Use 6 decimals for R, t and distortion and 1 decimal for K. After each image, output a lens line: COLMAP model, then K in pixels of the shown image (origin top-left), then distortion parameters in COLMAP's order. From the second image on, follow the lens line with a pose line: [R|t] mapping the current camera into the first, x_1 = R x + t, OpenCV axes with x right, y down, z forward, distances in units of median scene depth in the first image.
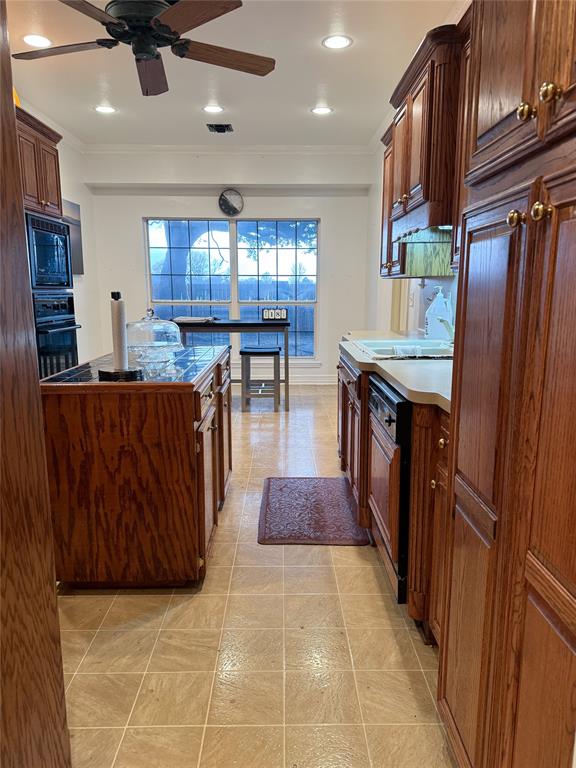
lens RADIAL K [[531.0, 0, 288.0], [0, 531.0, 384.0], [0, 0, 1]] dist [0.073144, -0.108458]
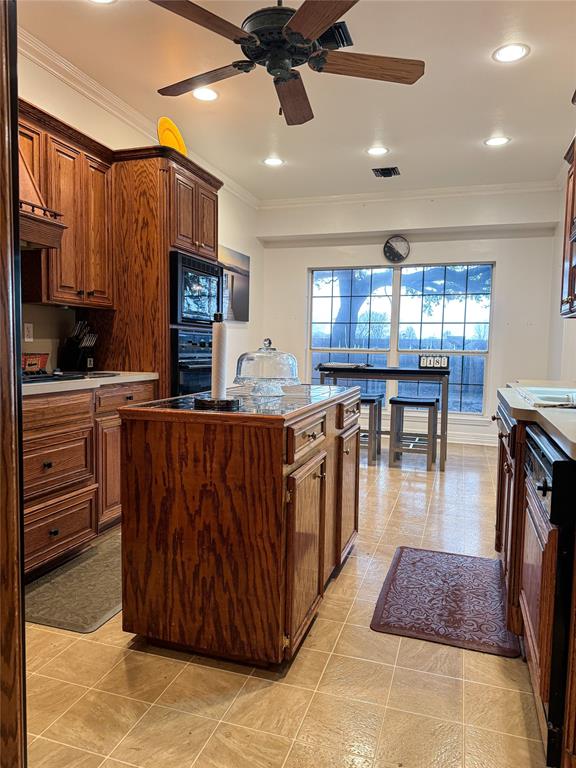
lens RADIAL K [[531.0, 0, 288.0], [0, 531.0, 384.0], [0, 0, 1]] dist [0.073144, -0.108458]
pose [[0.947867, 0.042036, -0.315881, 0.067377], [-0.074764, 0.992929, -0.092210, 0.018565], [0.309771, 0.111019, 0.944307, 0.165155]]
